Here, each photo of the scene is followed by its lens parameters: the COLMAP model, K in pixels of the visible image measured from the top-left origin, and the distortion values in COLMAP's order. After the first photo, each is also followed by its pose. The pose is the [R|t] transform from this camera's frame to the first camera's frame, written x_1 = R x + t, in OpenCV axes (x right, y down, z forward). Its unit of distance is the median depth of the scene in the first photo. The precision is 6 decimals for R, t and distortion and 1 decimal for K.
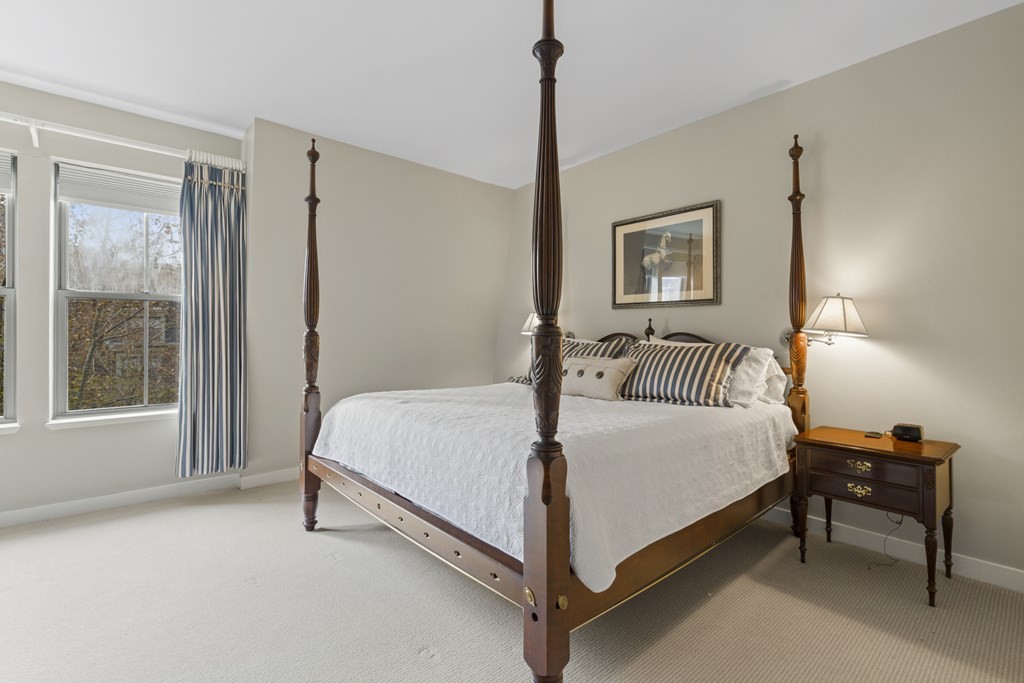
lens RADIAL K [[463.5, 0, 515.5], [0, 463.5, 333.3], [0, 0, 1]] dist [-0.000063, 0.000195]
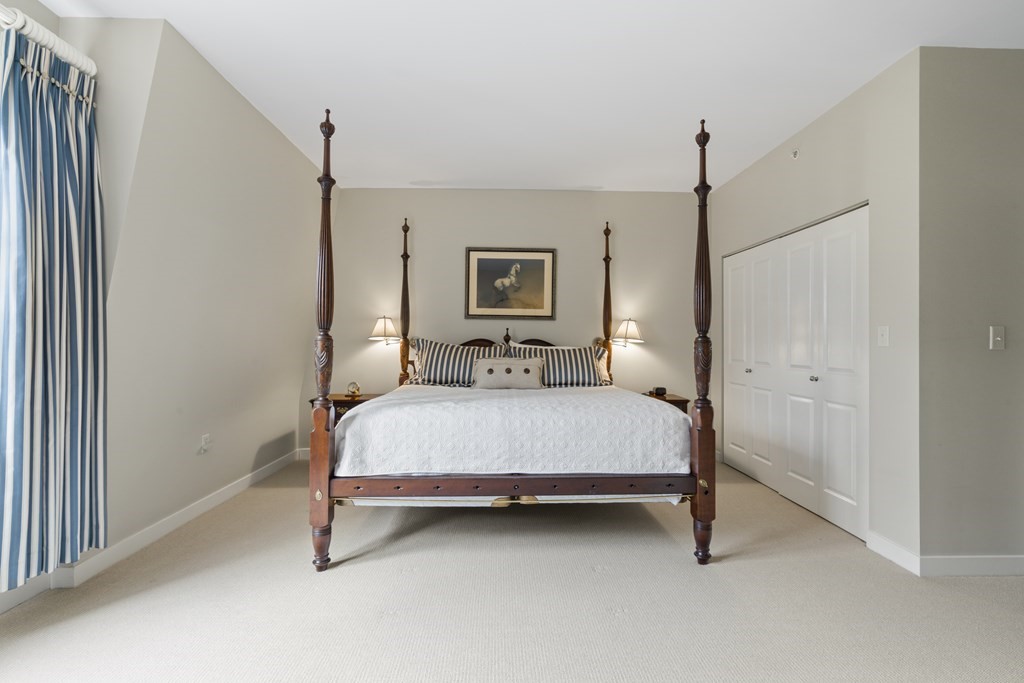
lens RADIAL K [[460.3, 0, 514.4], [0, 460.3, 339.7], [0, 0, 1]] dist [-0.001677, 0.000530]
pose [[0.636176, 0.006310, 0.771519, -0.758618], [-0.008841, 0.999961, -0.000889, 0.001991], [-0.771494, -0.006256, 0.636206, 0.170623]]
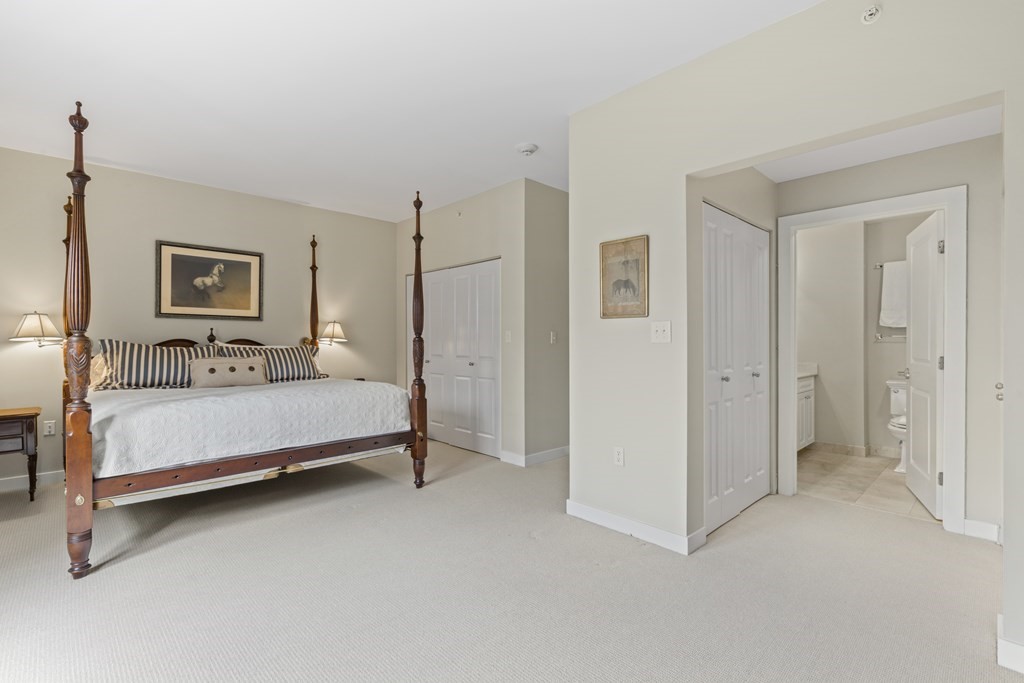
lens RADIAL K [[464.1, 0, 512.0], [0, 464.1, 341.5], [0, 0, 1]] dist [-0.001631, 0.000183]
pose [[-0.043143, -0.001366, 0.999068, -1.132005], [-0.002545, 0.999996, 0.001258, 0.002316], [-0.999066, -0.002488, -0.043147, 0.232824]]
